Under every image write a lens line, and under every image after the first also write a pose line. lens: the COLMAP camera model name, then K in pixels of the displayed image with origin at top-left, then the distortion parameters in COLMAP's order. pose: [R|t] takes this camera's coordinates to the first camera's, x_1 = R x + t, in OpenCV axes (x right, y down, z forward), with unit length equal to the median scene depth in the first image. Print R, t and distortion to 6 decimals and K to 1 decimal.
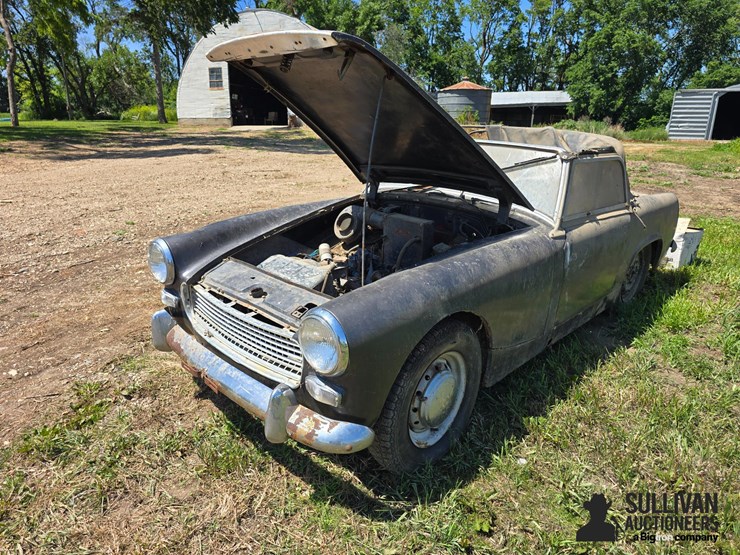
lens RADIAL K [[493.4, 0, 375.3], [0, 493.4, 272.4], [0, 0, 1]] dist [0.047650, -0.042551]
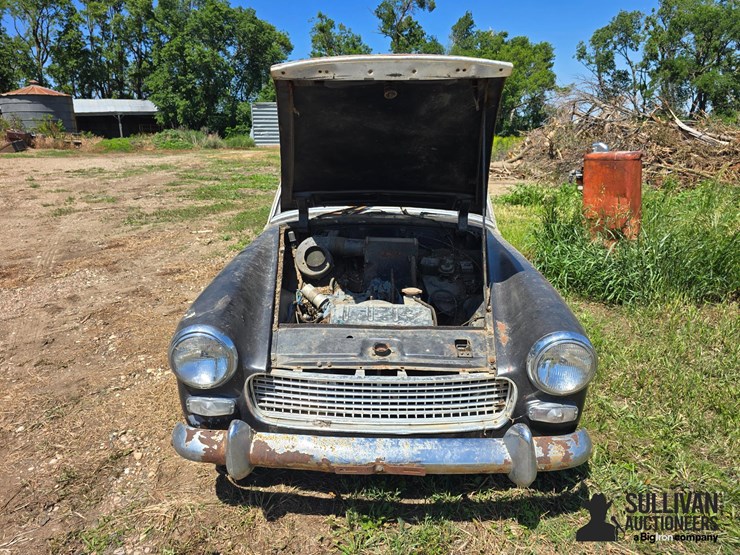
lens RADIAL K [[493.4, 0, 375.3], [0, 493.4, 272.4], [0, 0, 1]] dist [0.047650, -0.042551]
pose [[0.726173, -0.204582, 0.656368, -0.024322], [0.215721, 0.974288, 0.065012, -0.004576], [-0.652792, 0.094382, 0.751635, 0.011090]]
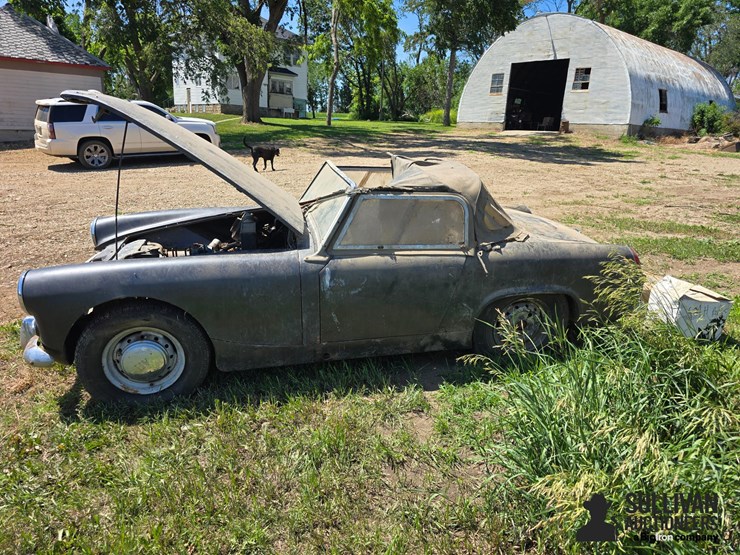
lens RADIAL K [[493.4, 0, 375.3], [0, 493.4, 272.4], [0, 0, 1]] dist [0.047650, -0.042551]
pose [[0.856124, 0.176585, -0.485664, 0.851069], [-0.180031, 0.982847, 0.040002, -0.096463], [0.484398, 0.053188, 0.873230, 0.082662]]
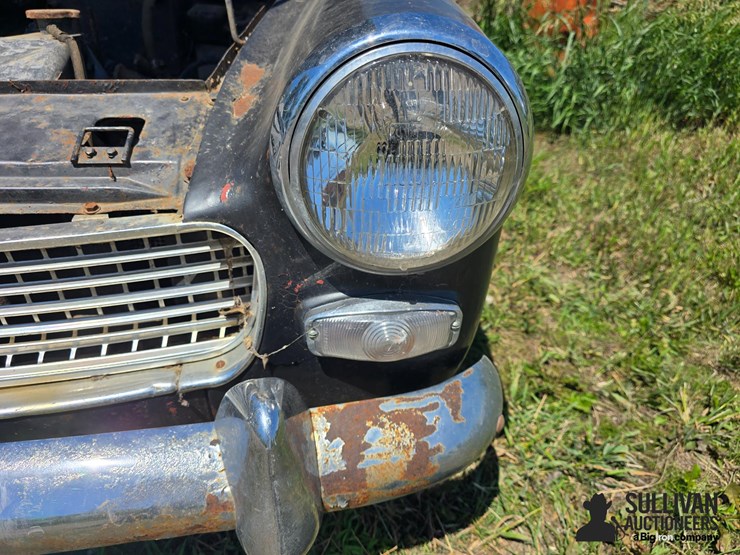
lens RADIAL K [[493.4, 0, 375.3], [0, 493.4, 272.4], [0, 0, 1]] dist [0.047650, -0.042551]
pose [[0.641849, -0.388852, 0.660926, -0.007611], [0.230818, 0.919890, 0.317056, 0.002587], [-0.731268, -0.050949, 0.680185, 0.019641]]
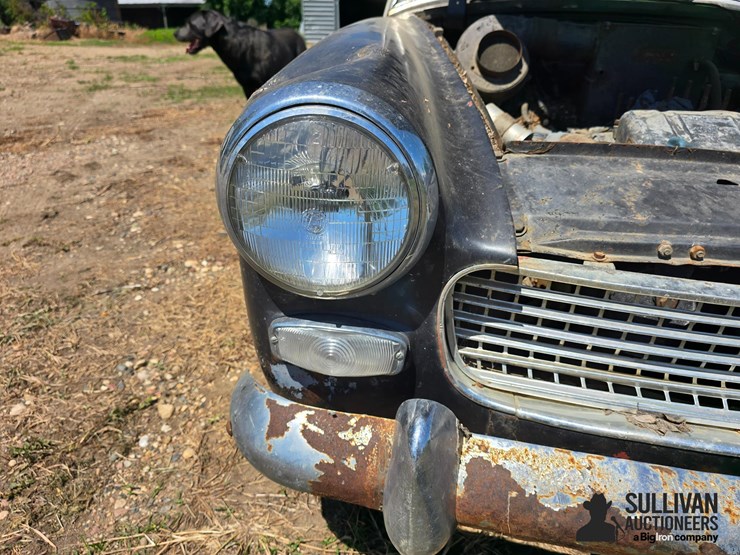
lens RADIAL K [[506.8, 0, 374.6], [0, 506.8, 278.2], [0, 0, 1]] dist [0.053053, -0.055241]
pose [[0.794995, -0.268707, 0.543856, -0.019229], [0.176573, 0.960224, 0.216315, -0.001136], [-0.580348, -0.075939, 0.810820, 0.028671]]
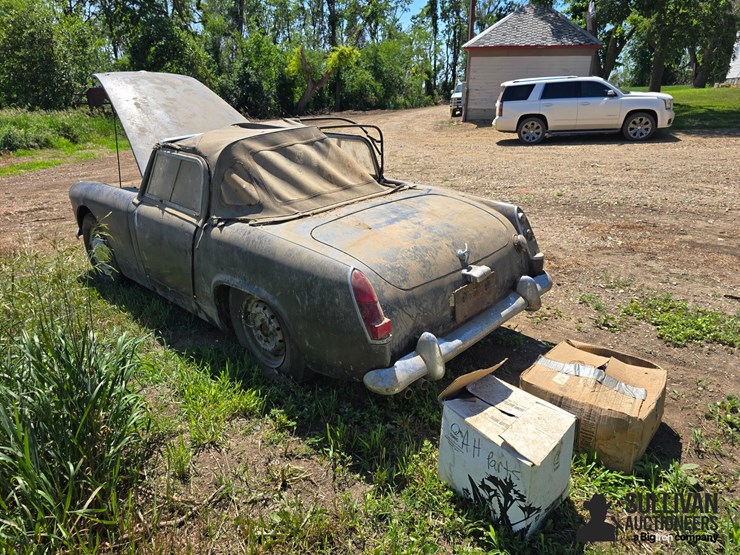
lens RADIAL K [[493.4, 0, 375.3], [0, 493.4, 272.4], [0, 0, 1]] dist [0.047650, -0.042551]
pose [[0.024066, 0.340074, -0.940091, 1.415793], [-0.285427, 0.903558, 0.319552, -0.427921], [0.958098, 0.260637, 0.118811, 1.251596]]
